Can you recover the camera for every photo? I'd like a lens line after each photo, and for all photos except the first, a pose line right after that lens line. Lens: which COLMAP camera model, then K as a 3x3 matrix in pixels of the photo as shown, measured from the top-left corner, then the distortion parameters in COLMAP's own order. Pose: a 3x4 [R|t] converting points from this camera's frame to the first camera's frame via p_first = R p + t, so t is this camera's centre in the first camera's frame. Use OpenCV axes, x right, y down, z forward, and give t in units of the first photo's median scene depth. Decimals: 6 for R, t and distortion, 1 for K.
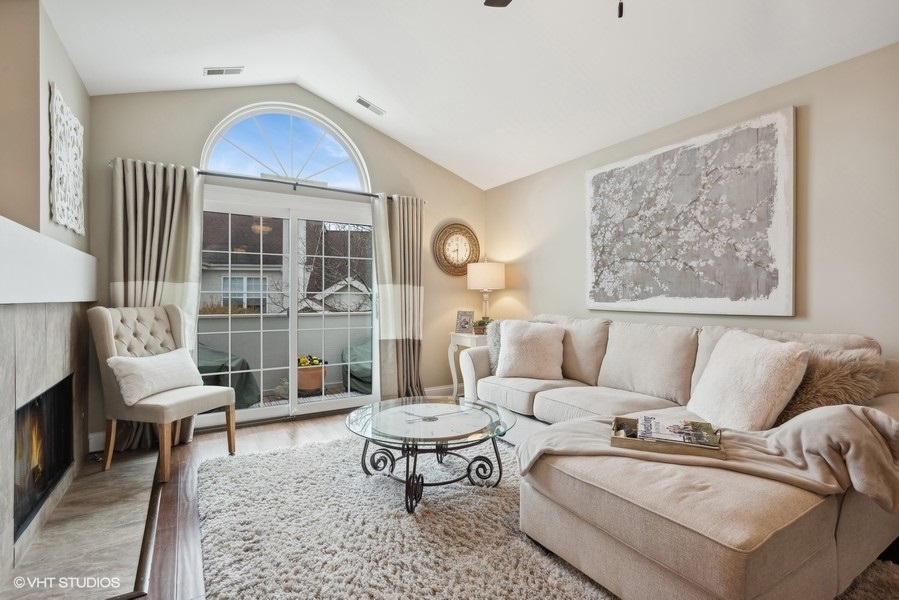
lens RADIAL K [[429.2, 0, 453.0], [0, 429.2, 292.8], [0, 0, 1]] dist [0.020838, -0.009122]
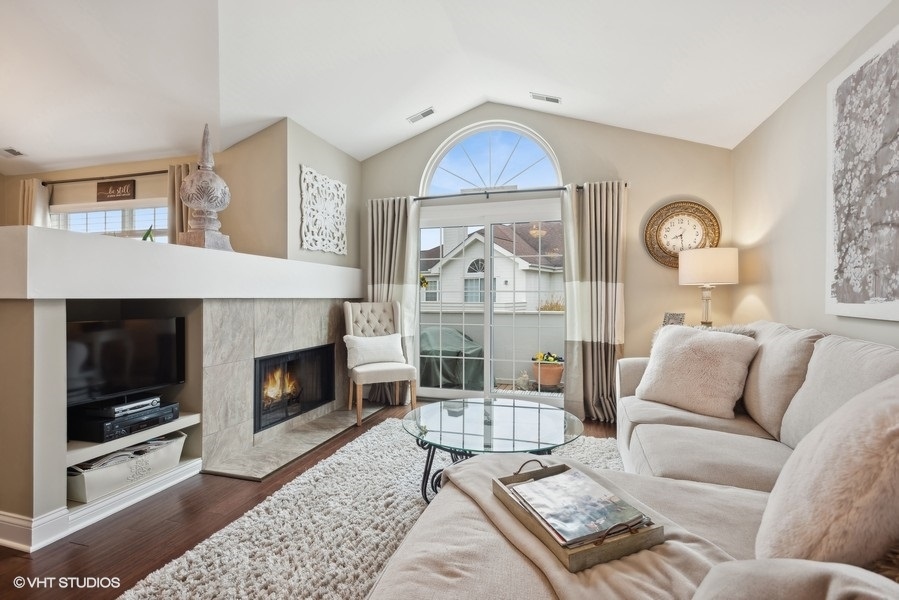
lens RADIAL K [[429.2, 0, 453.0], [0, 429.2, 292.8], [0, 0, 1]] dist [0.020838, -0.009122]
pose [[0.660566, -0.006208, -0.750743, 0.442158], [0.007051, 0.999973, -0.002066, 0.005764], [0.750735, -0.003928, 0.660592, 0.226920]]
